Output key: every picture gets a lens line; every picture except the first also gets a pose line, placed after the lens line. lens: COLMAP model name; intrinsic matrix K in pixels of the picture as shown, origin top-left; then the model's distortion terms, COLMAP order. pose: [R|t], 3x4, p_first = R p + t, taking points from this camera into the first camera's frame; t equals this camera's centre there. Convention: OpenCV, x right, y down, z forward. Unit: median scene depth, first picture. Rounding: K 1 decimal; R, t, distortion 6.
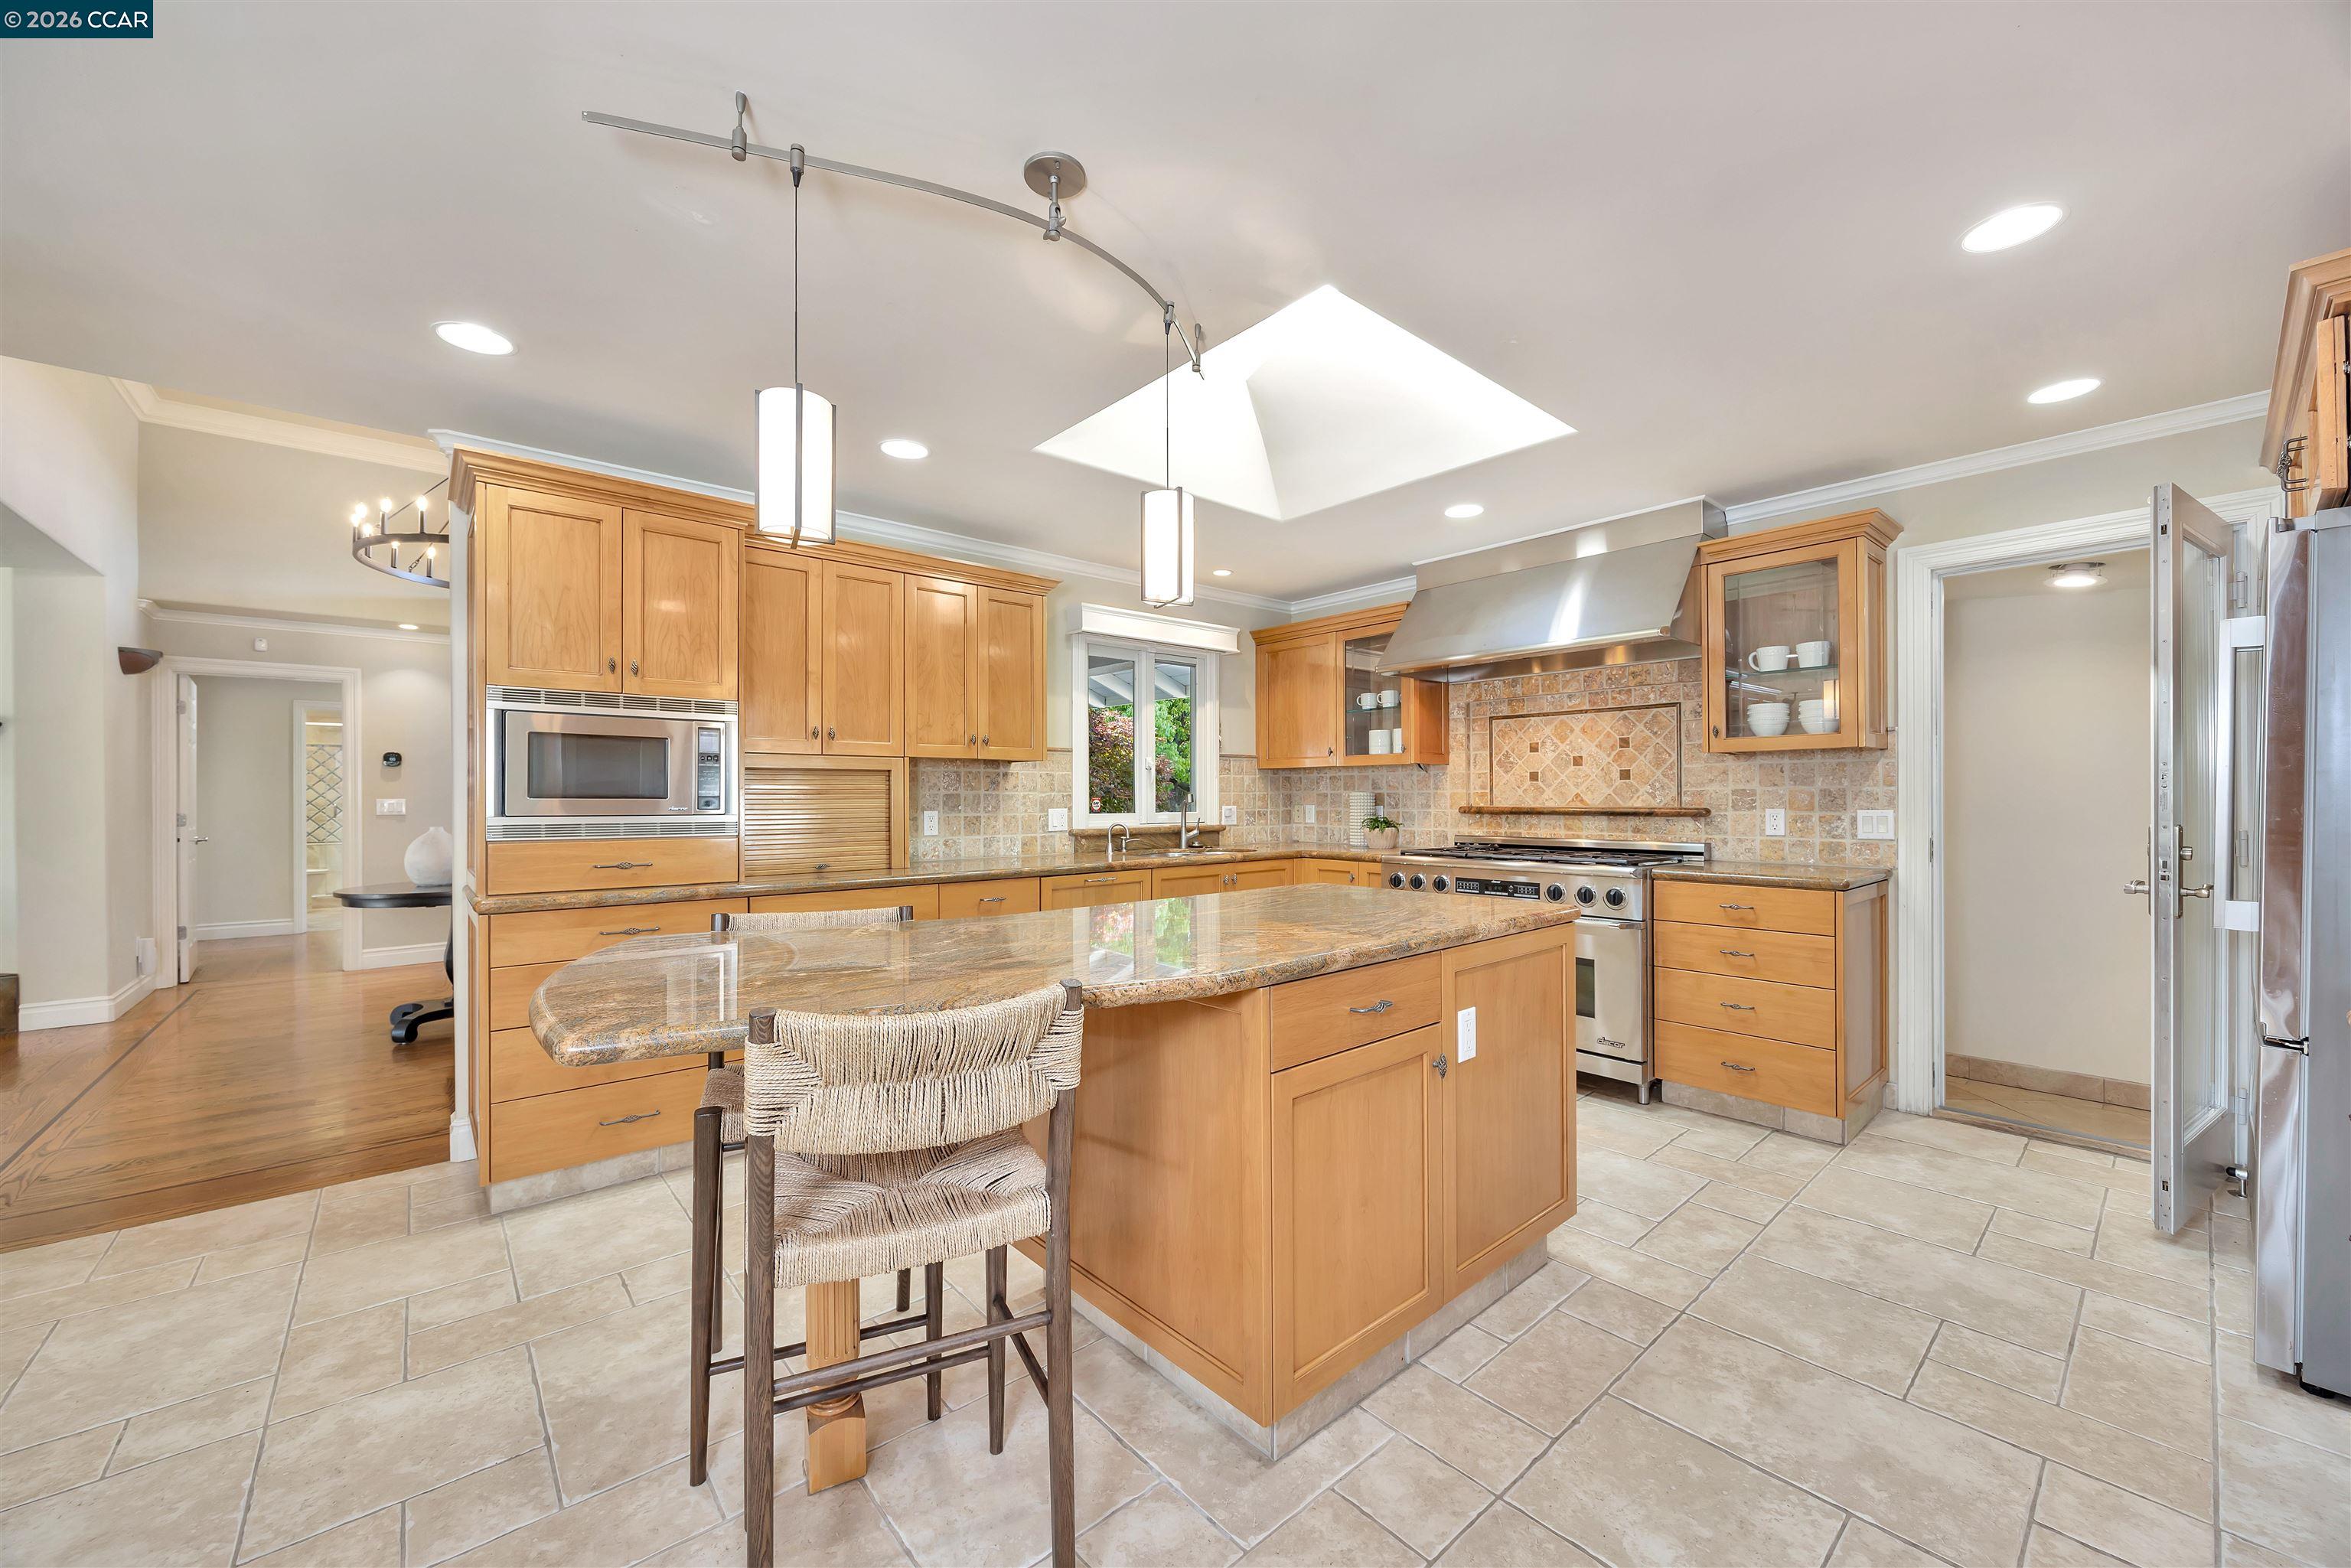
lens RADIAL K [[895.6, 0, 1178.5], [0, 895.6, 793.8], [0, 0, 1]] dist [-0.006835, 0.000288]
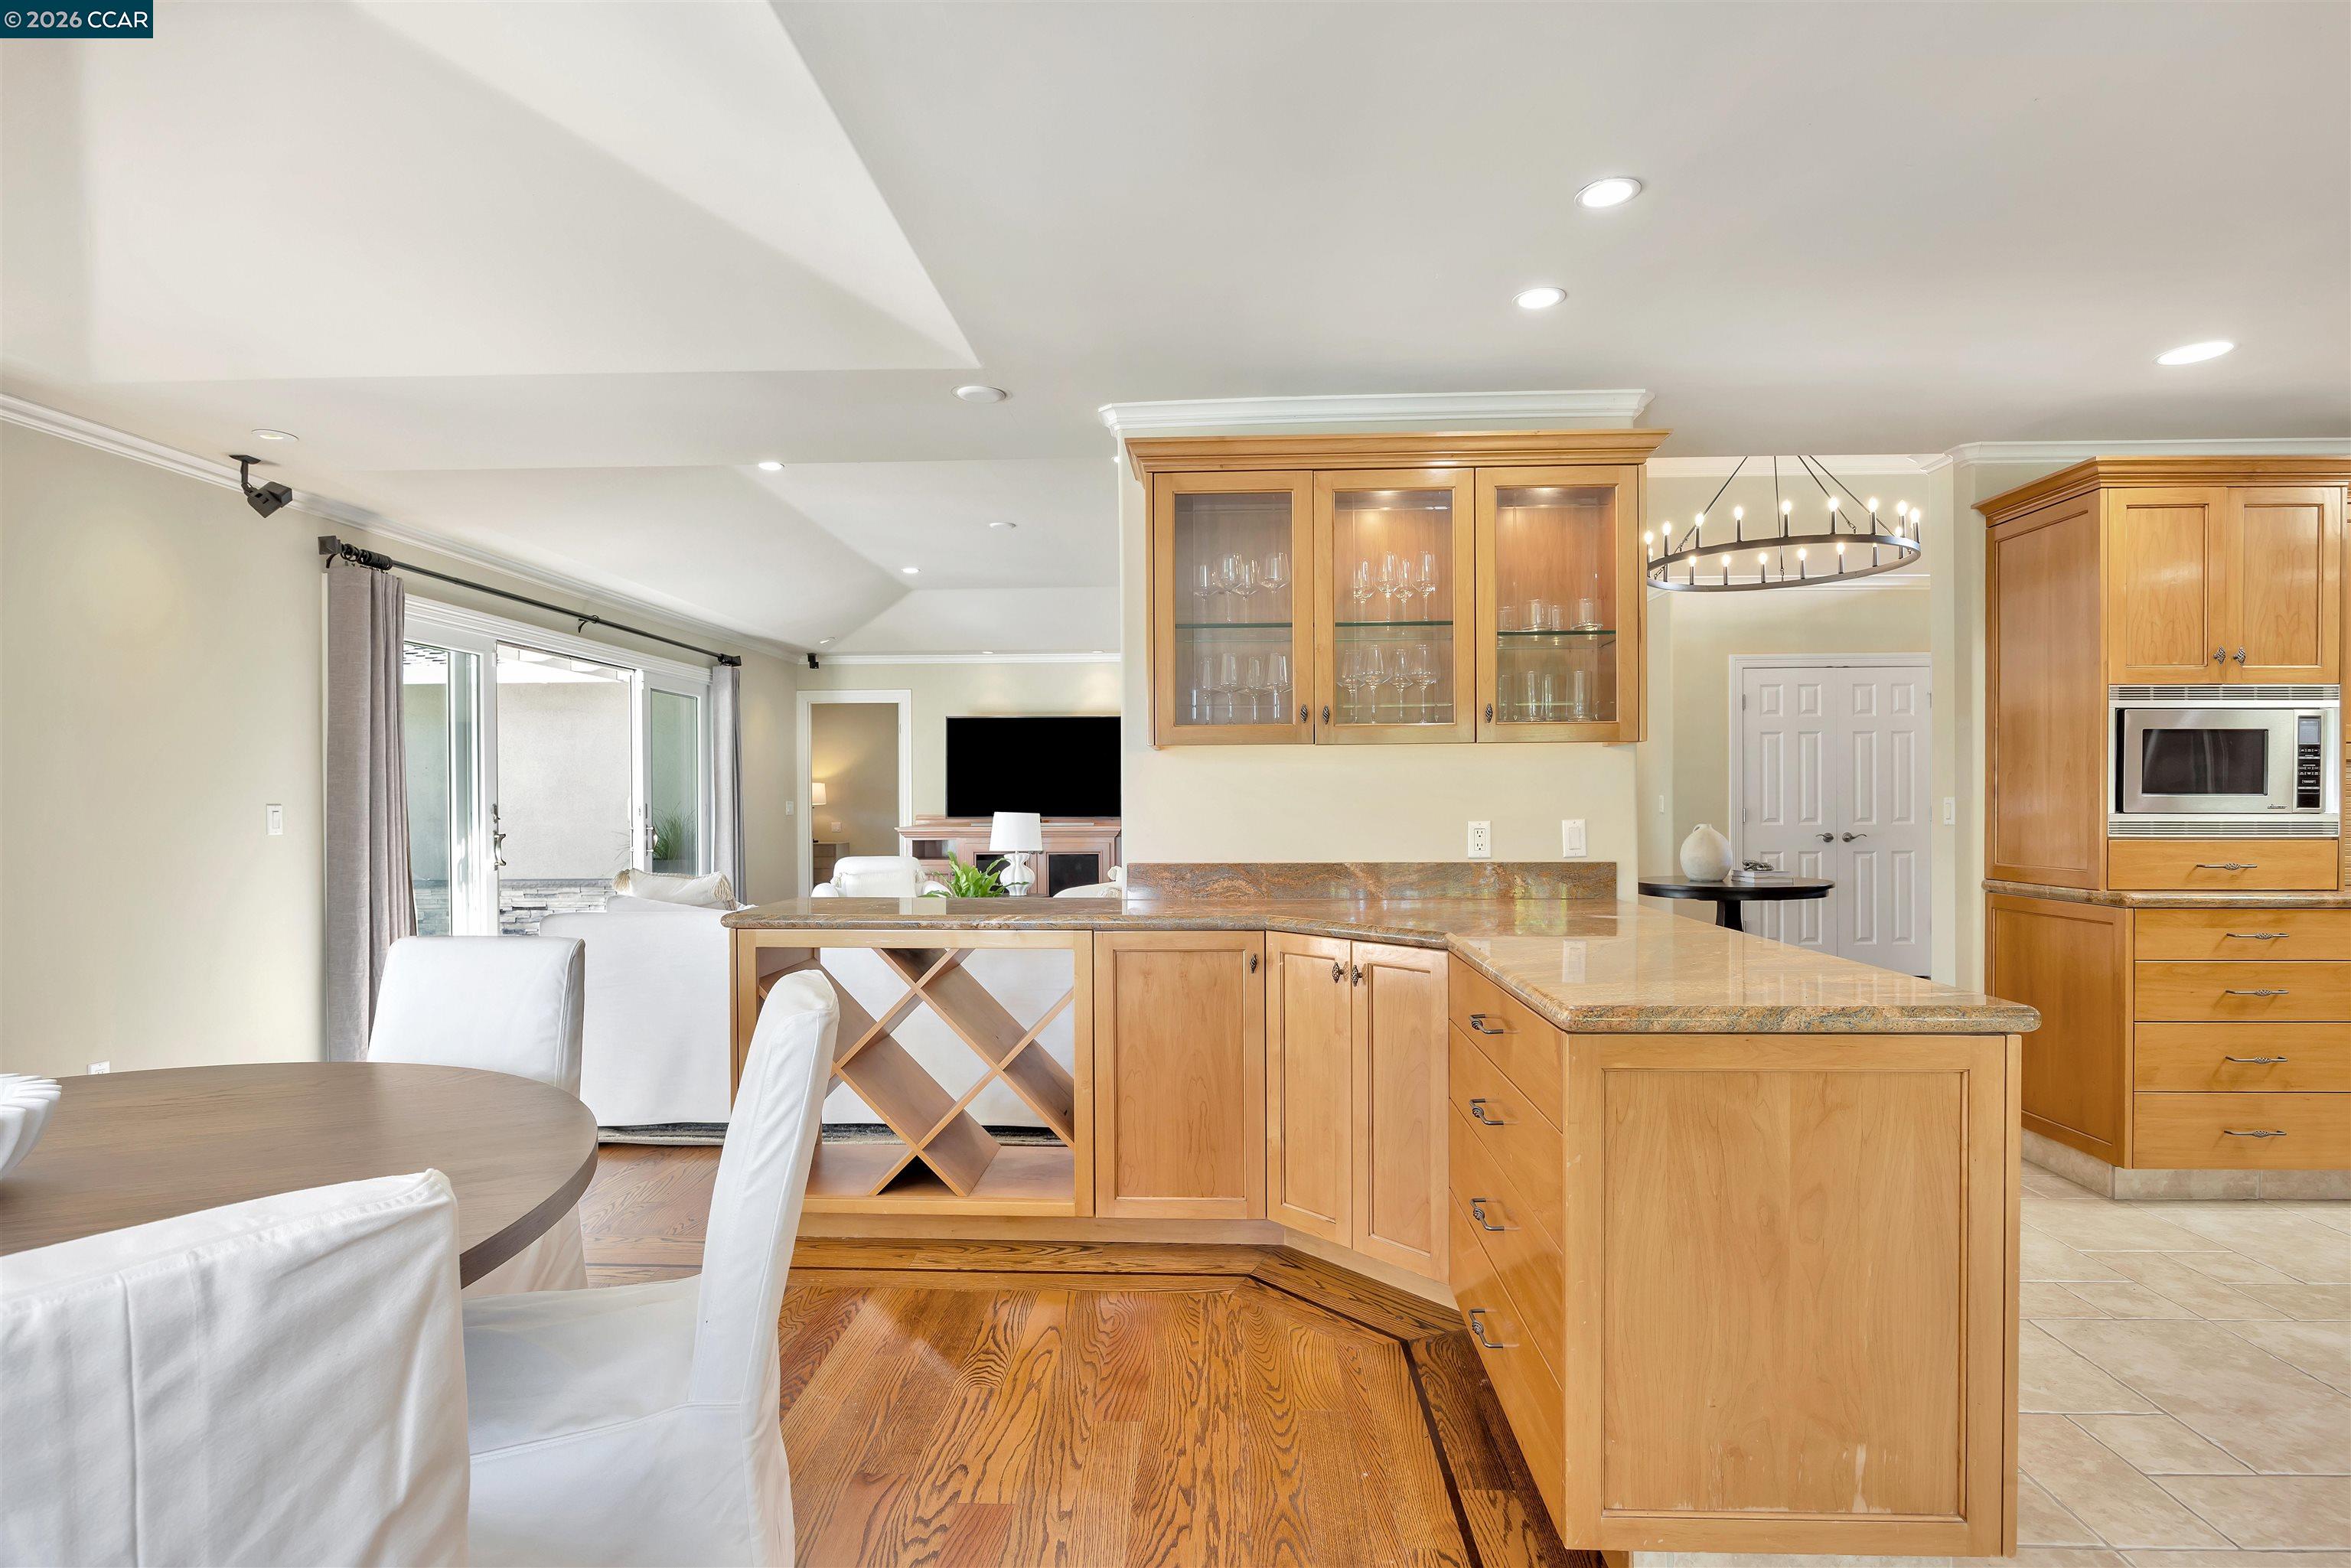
lens RADIAL K [[1162.7, 0, 1188.8], [0, 1162.7, 813.7], [0, 0, 1]] dist [-0.004554, -0.001002]
pose [[0.737183, 0.007814, -0.675648, -0.411758], [0.006627, 0.999801, 0.018794, -0.003878], [0.675661, -0.018332, 0.736985, -0.442540]]
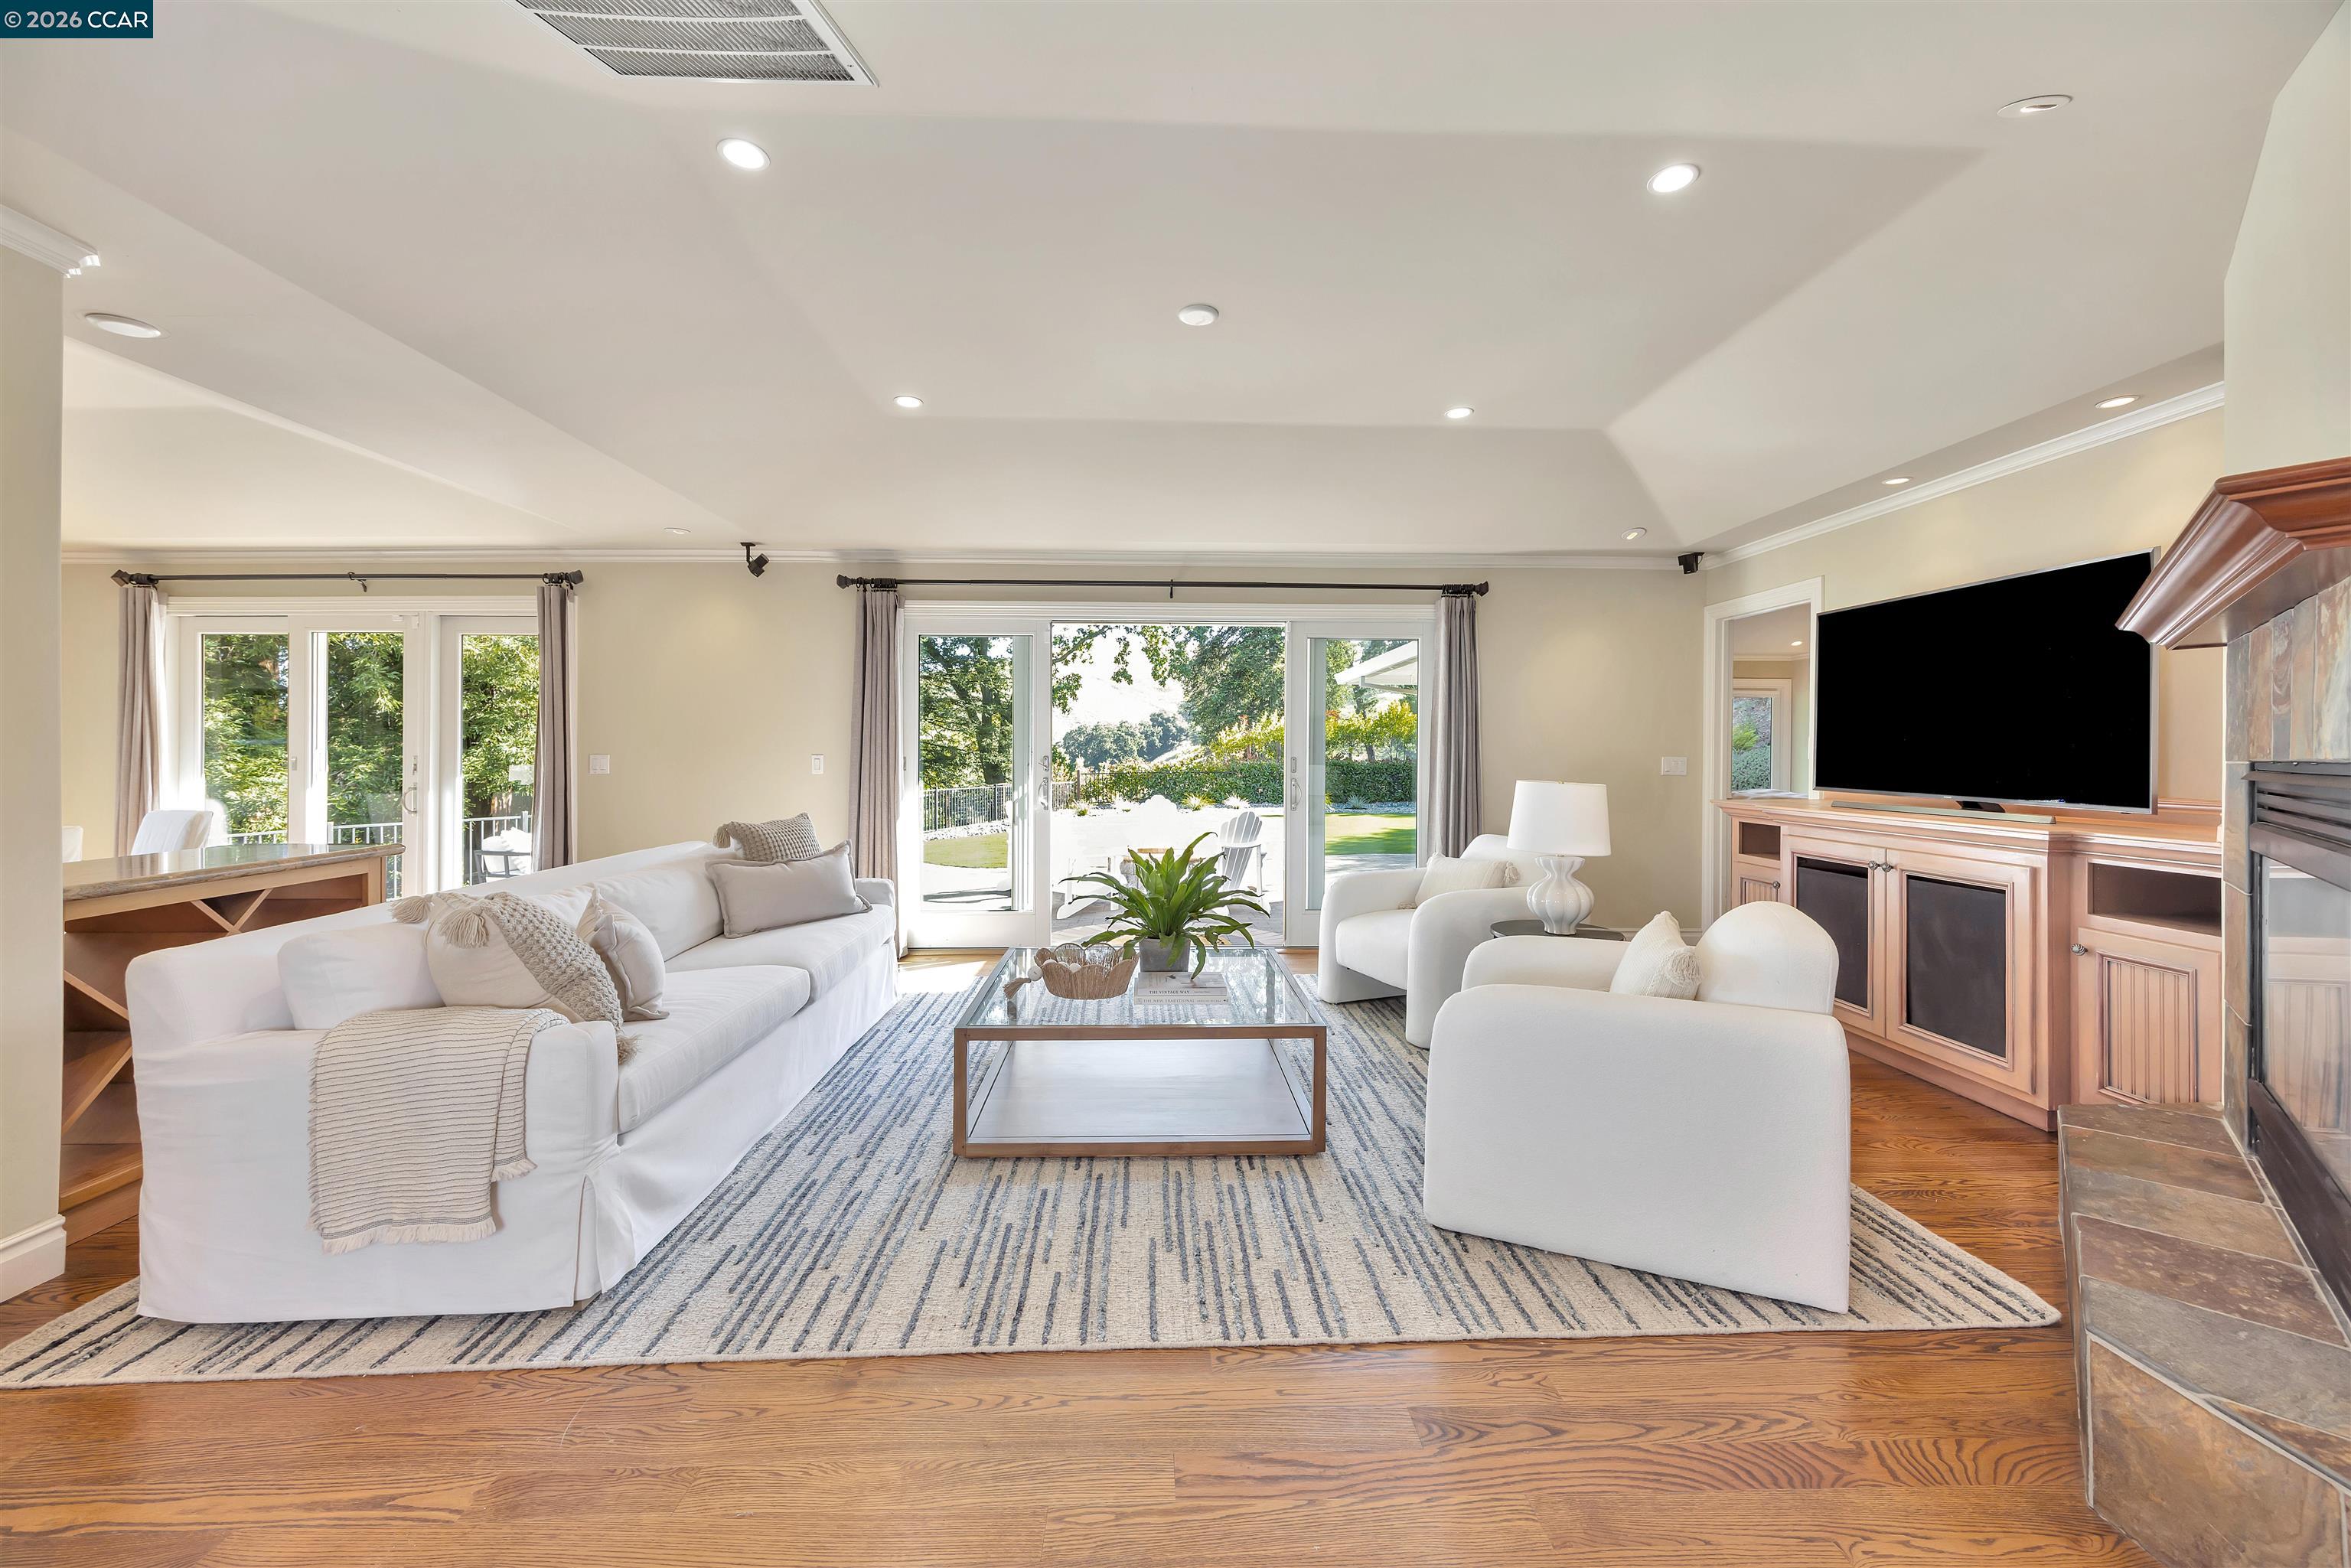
lens RADIAL K [[895.6, 0, 1176.6], [0, 895.6, 759.7], [0, 0, 1]] dist [-0.006835, 0.000288]
pose [[-0.623533, 0.002322, -0.781794, -1.043757], [0.003277, 0.999995, 0.000356, 0.008039], [0.781790, -0.002340, -0.623537, 0.923877]]
